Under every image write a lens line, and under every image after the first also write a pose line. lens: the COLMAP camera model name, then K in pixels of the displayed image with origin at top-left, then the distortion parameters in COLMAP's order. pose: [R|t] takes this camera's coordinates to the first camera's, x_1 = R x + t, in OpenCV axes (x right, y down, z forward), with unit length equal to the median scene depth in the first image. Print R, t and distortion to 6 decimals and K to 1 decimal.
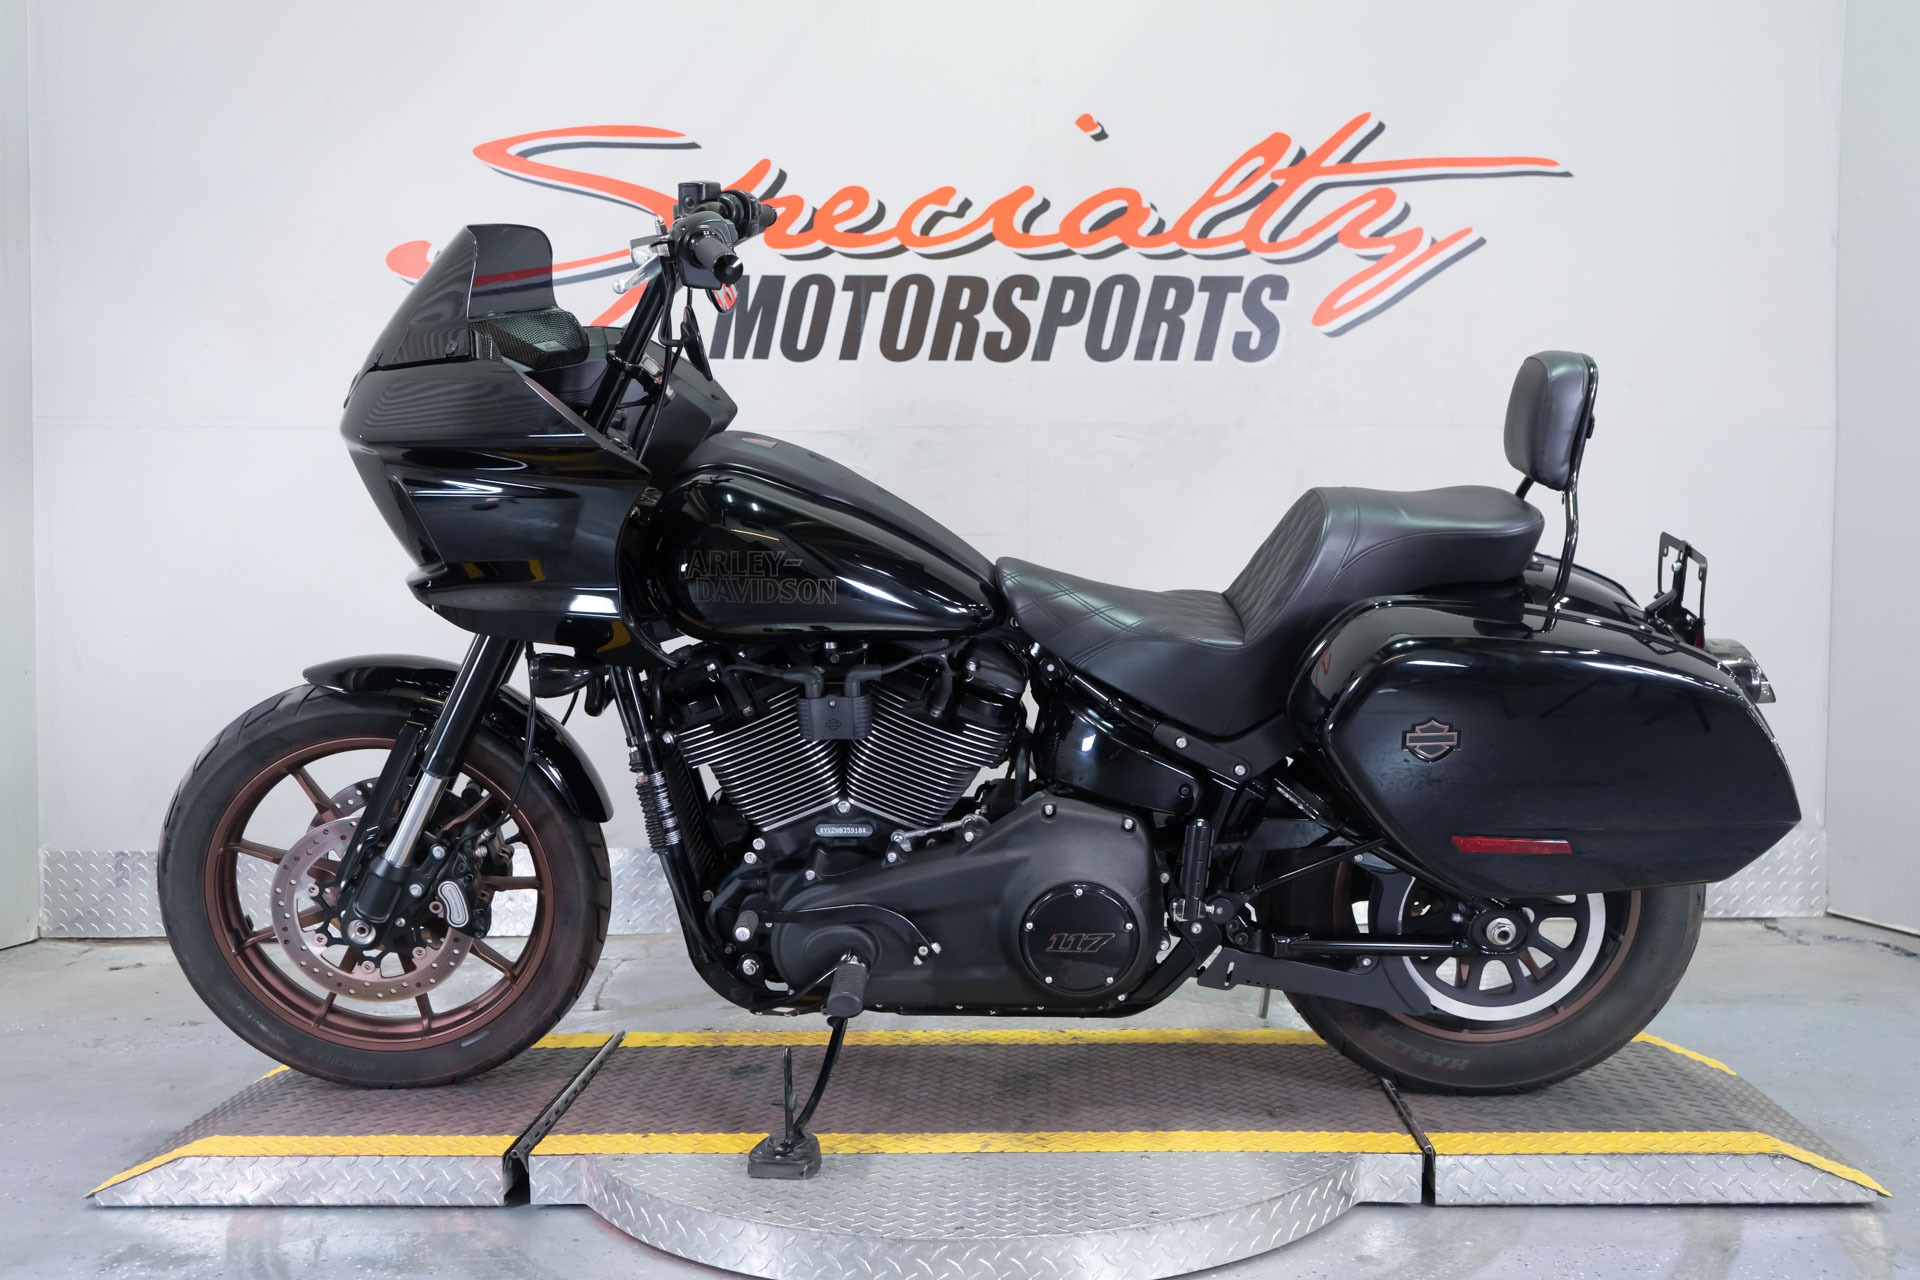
lens RADIAL K [[1845.9, 0, 961.7], [0, 1845.9, 642.0], [0, 0, 1]] dist [-0.005183, 0.018063]
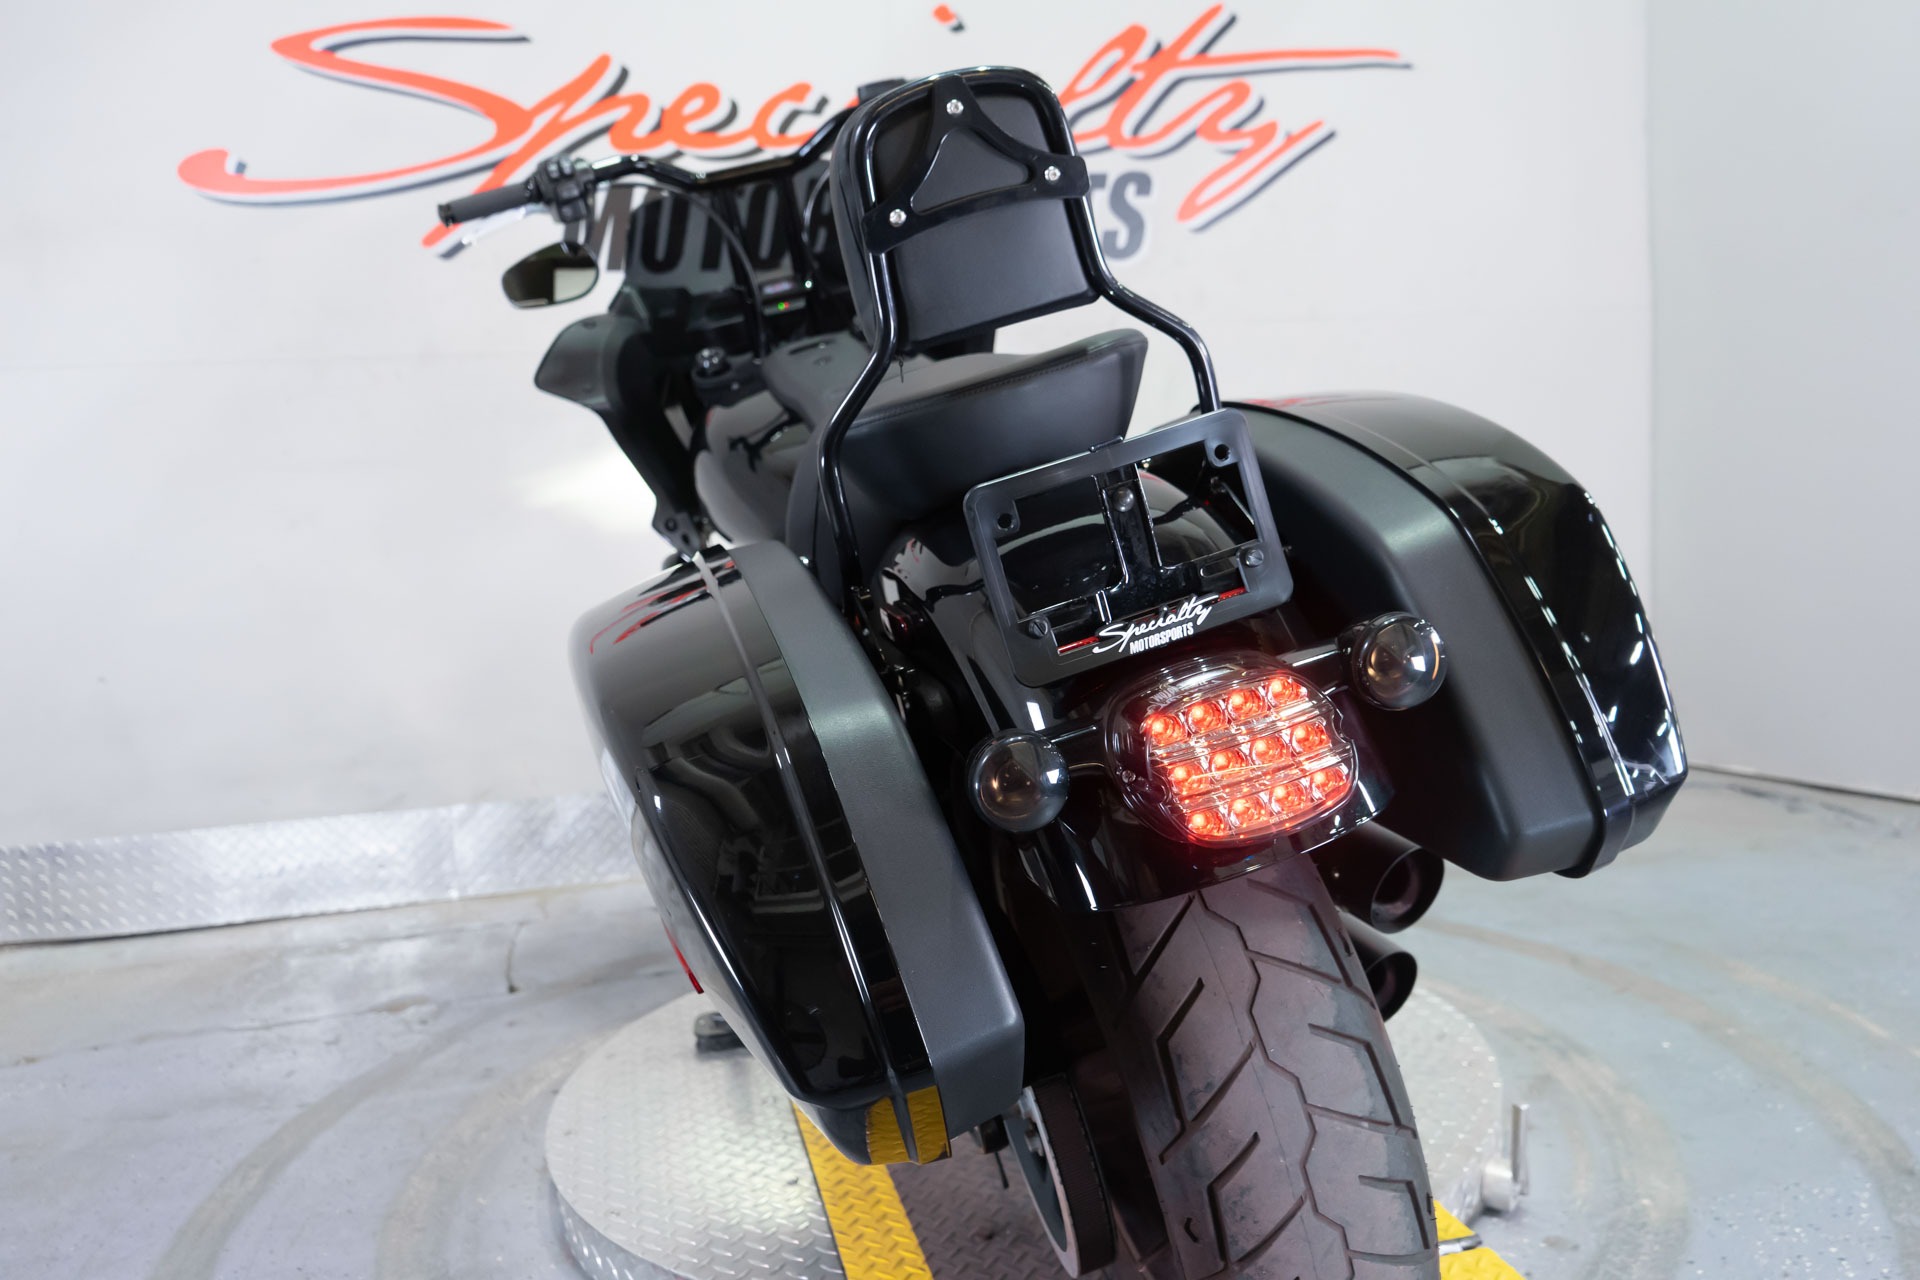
lens RADIAL K [[1530.5, 0, 962.1], [0, 1530.5, 636.7], [0, 0, 1]] dist [-0.009257, 0.005724]
pose [[0.981724, -0.071157, 0.176506, -0.087220], [0.061766, 0.996396, 0.058142, -0.003170], [-0.180007, -0.046177, 0.982581, 0.200084]]
